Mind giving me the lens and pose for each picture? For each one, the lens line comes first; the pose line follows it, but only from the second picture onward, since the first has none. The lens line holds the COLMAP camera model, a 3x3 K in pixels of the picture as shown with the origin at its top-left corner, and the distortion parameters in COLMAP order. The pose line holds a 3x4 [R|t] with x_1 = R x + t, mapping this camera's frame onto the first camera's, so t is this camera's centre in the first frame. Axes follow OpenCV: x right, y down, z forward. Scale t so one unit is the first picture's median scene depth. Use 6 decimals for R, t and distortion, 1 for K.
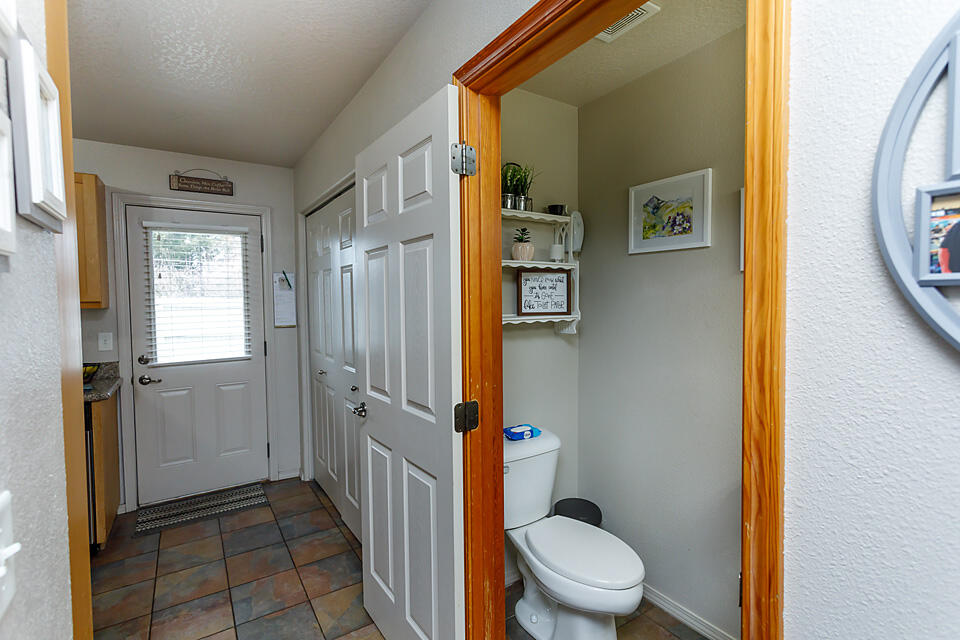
lens RADIAL K [[444.7, 0, 483.2], [0, 444.7, 315.5], [0, 0, 1]] dist [0.005181, -0.000109]
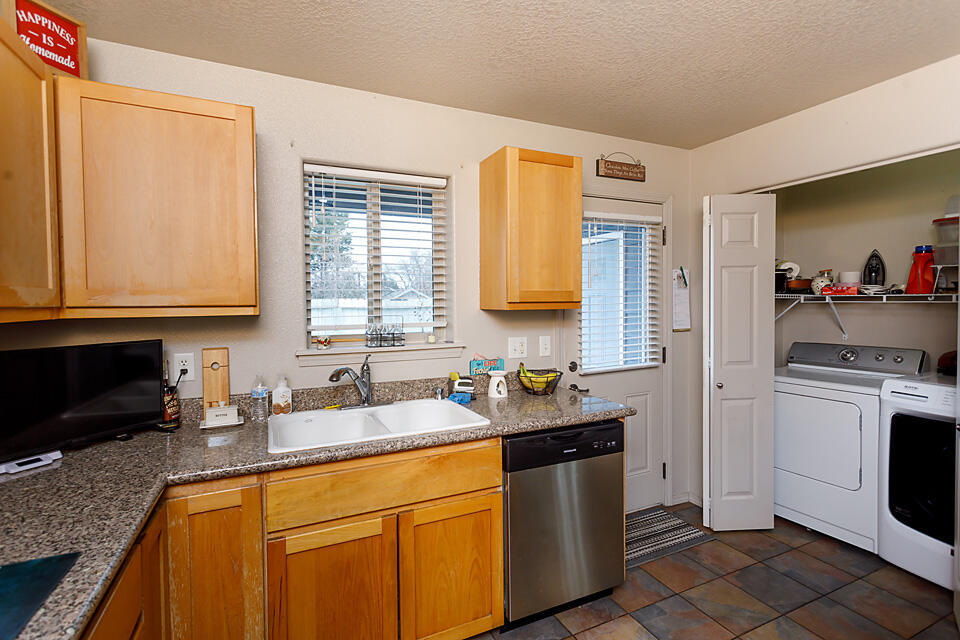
lens RADIAL K [[444.7, 0, 483.2], [0, 444.7, 315.5], [0, 0, 1]] dist [0.005181, -0.000109]
pose [[0.989770, 0.001167, -0.142671, -0.769299], [-0.002622, 0.999946, -0.010013, 0.006478], [0.142651, 0.010285, 0.989720, 0.084310]]
